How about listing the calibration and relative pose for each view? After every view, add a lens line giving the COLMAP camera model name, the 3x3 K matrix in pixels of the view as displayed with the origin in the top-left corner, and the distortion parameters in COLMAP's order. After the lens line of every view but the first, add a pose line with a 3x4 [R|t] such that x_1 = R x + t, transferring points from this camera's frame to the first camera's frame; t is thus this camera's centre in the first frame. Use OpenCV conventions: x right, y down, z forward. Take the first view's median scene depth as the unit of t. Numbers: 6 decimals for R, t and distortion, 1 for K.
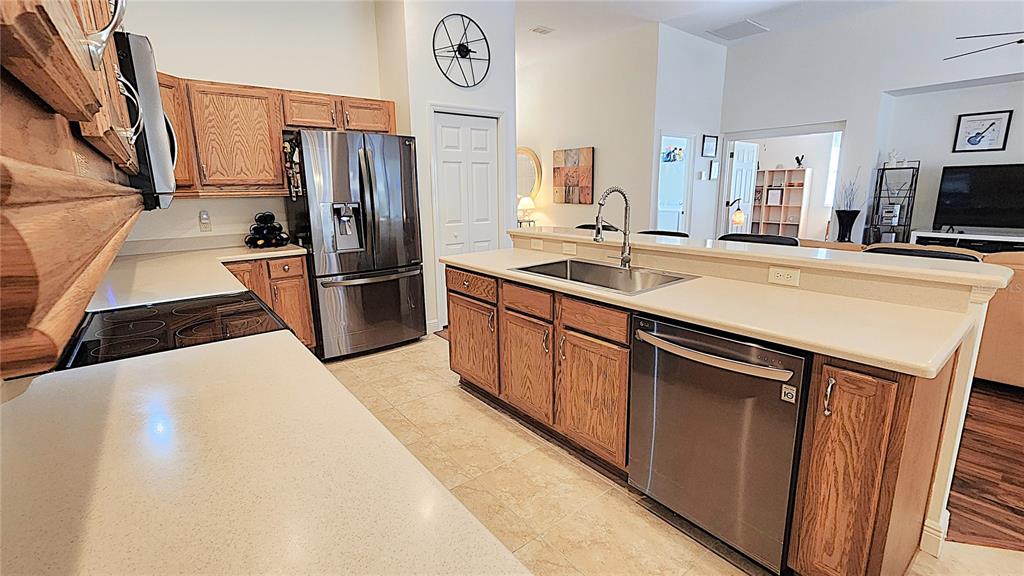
lens RADIAL K [[431.2, 0, 502.0], [0, 431.2, 281.6], [0, 0, 1]] dist [0.006693, -0.003847]
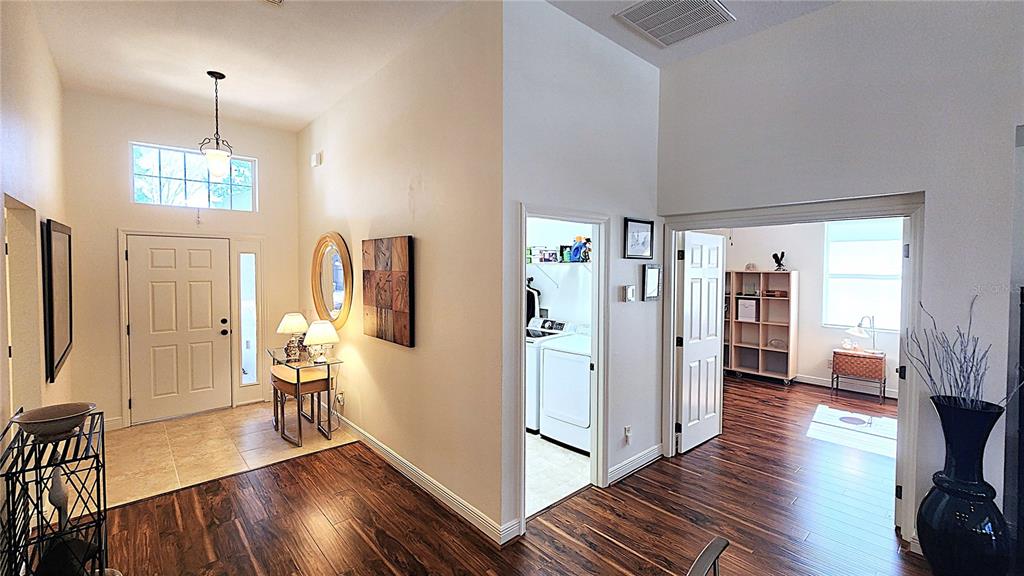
lens RADIAL K [[431.2, 0, 511.8], [0, 431.2, 275.1], [0, 0, 1]] dist [0.006693, -0.003847]
pose [[0.996593, 0.015380, 0.081026, 0.459936], [0.000811, 0.980582, -0.196106, -0.270199], [-0.082469, 0.195503, 0.977229, 0.820474]]
